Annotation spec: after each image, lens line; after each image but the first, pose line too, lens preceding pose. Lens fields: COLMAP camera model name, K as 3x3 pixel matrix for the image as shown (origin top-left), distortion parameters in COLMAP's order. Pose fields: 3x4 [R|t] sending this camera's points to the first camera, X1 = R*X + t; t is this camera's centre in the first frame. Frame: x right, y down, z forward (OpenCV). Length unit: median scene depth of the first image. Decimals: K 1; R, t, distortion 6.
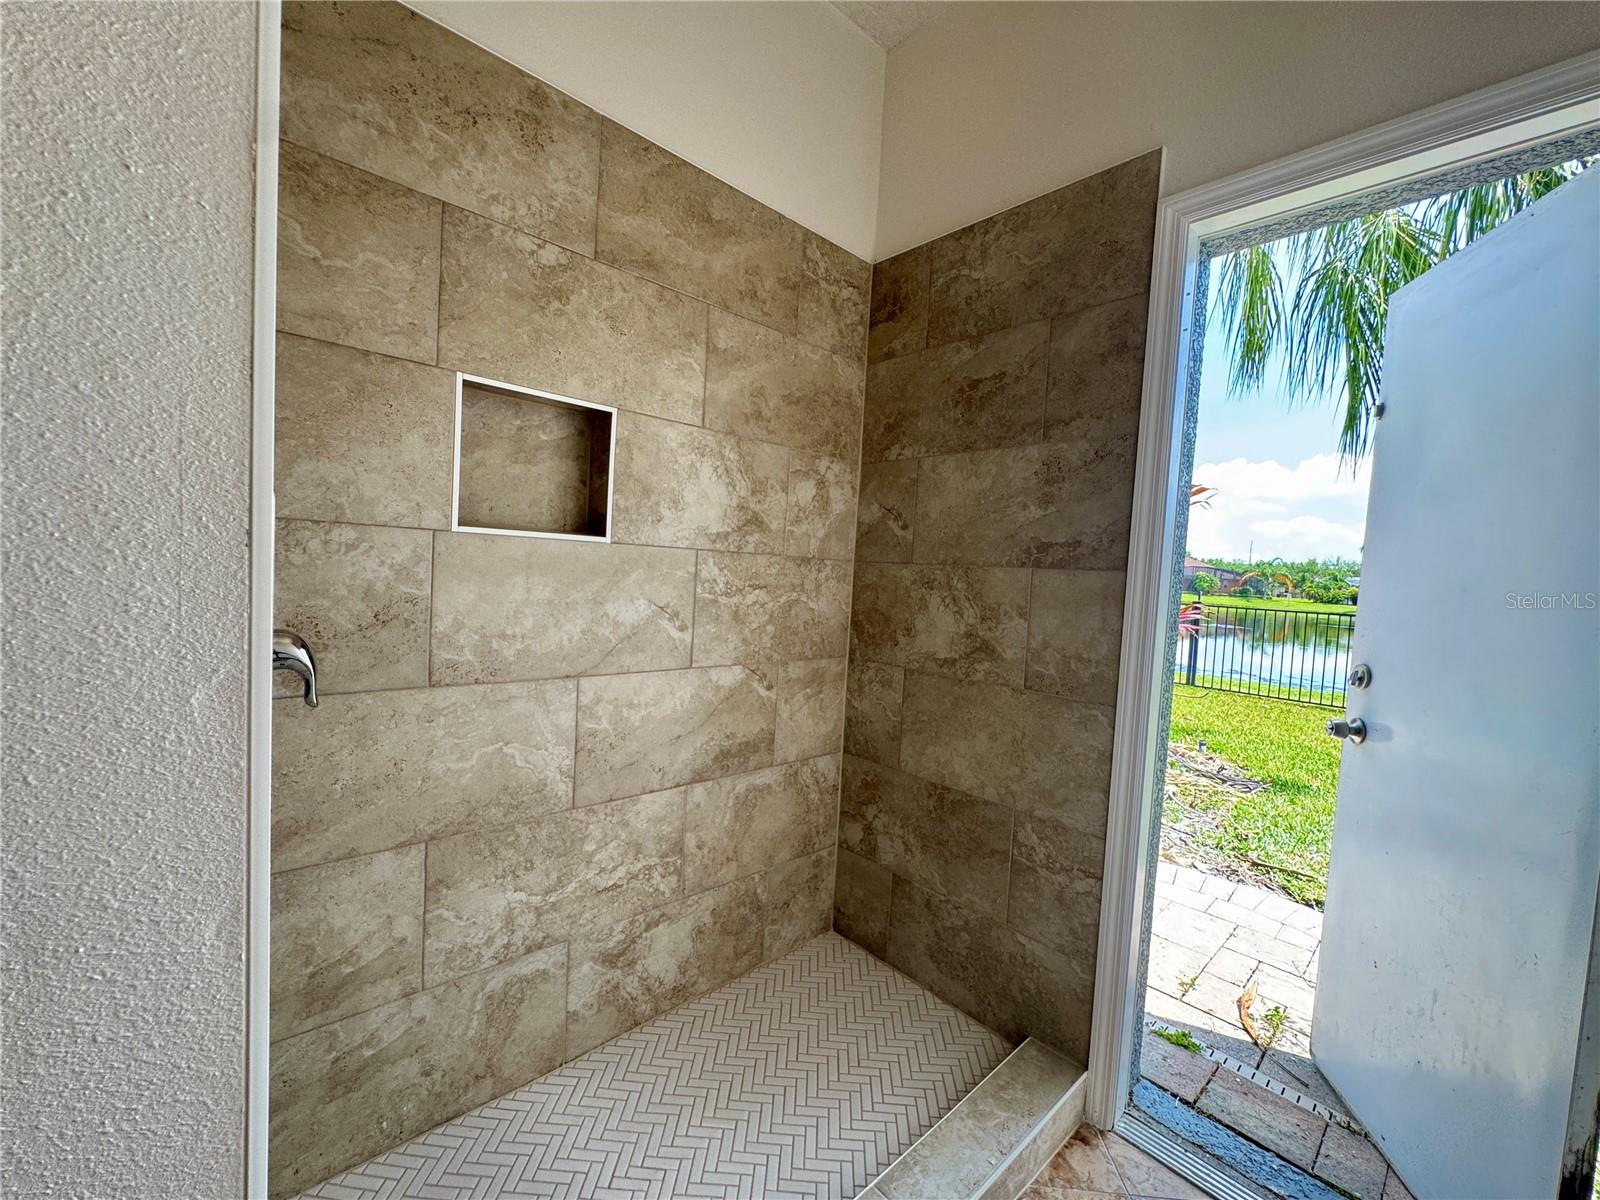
lens RADIAL K [[641.8, 0, 806.6], [0, 641.8, 601.8], [0, 0, 1]] dist [-0.004332, 0.000689]
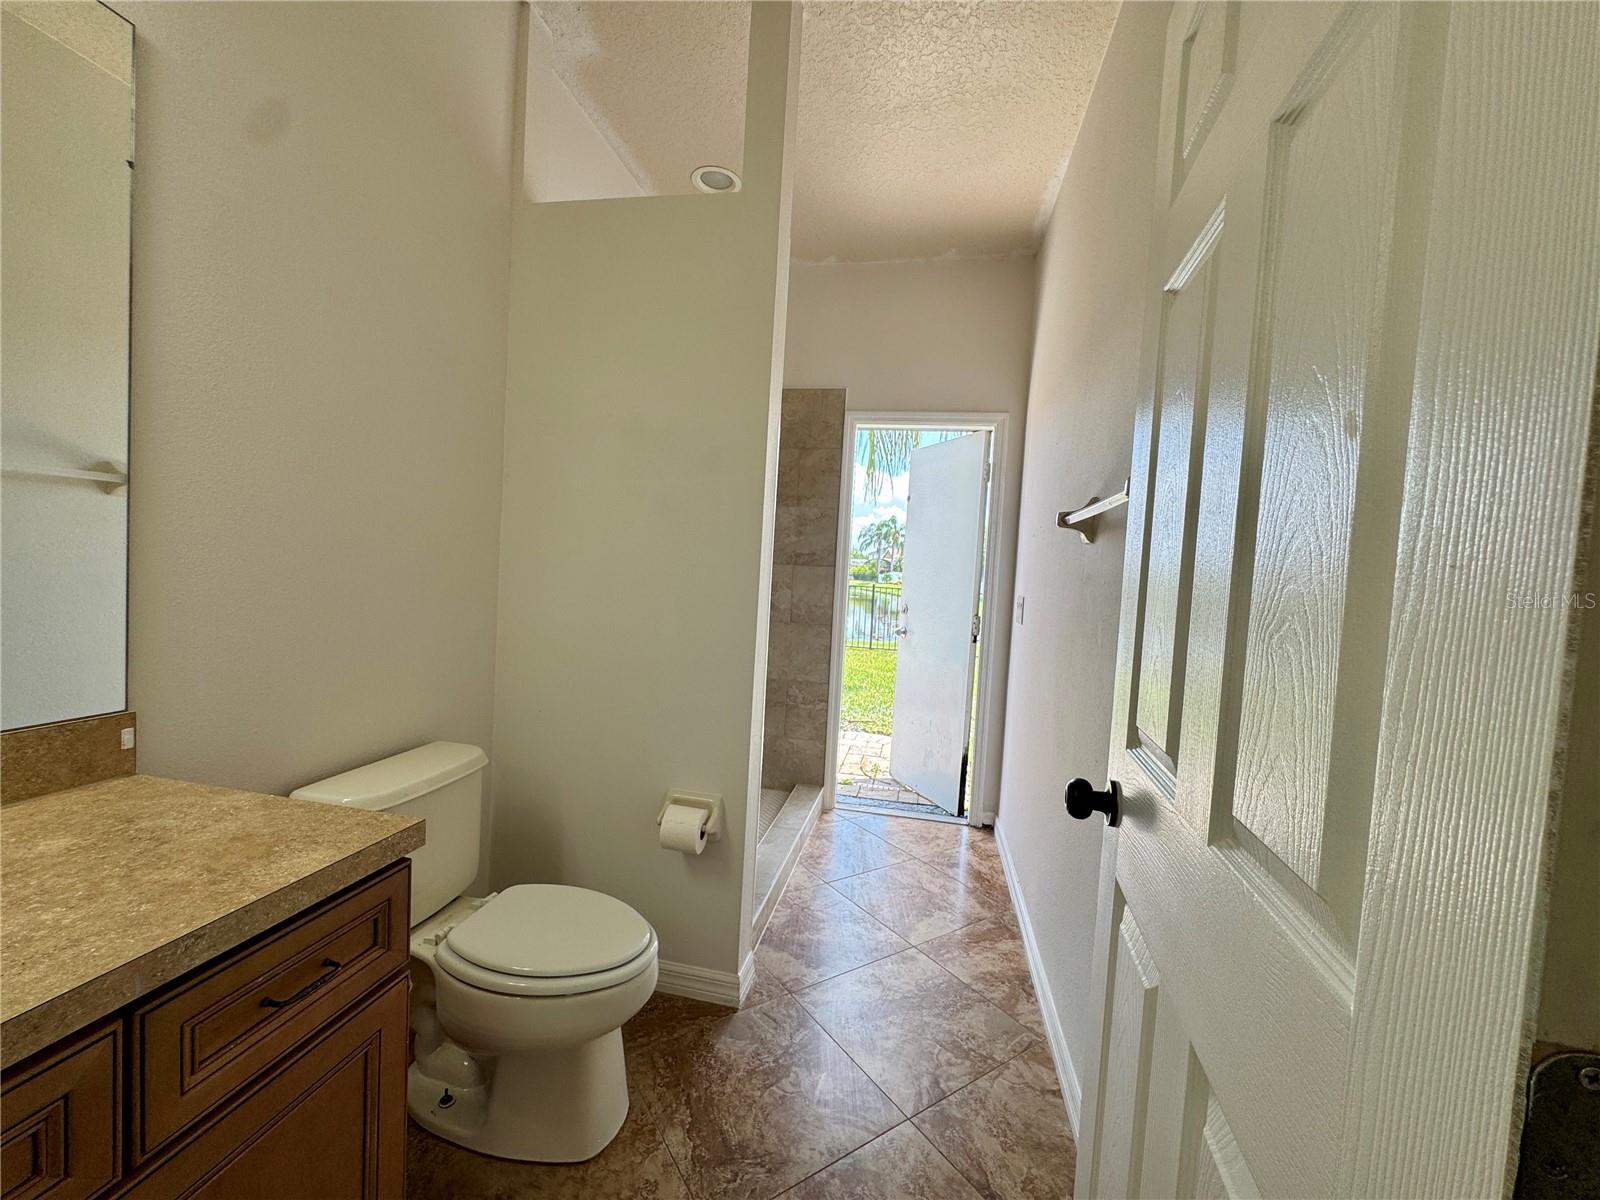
lens RADIAL K [[641.8, 0, 795.7], [0, 641.8, 608.5], [0, 0, 1]] dist [-0.004332, 0.000689]
pose [[0.817914, -0.048470, 0.573295, -0.887320], [0.023179, 0.998412, 0.051344, -0.018466], [-0.574874, -0.028707, 0.817739, -0.762660]]
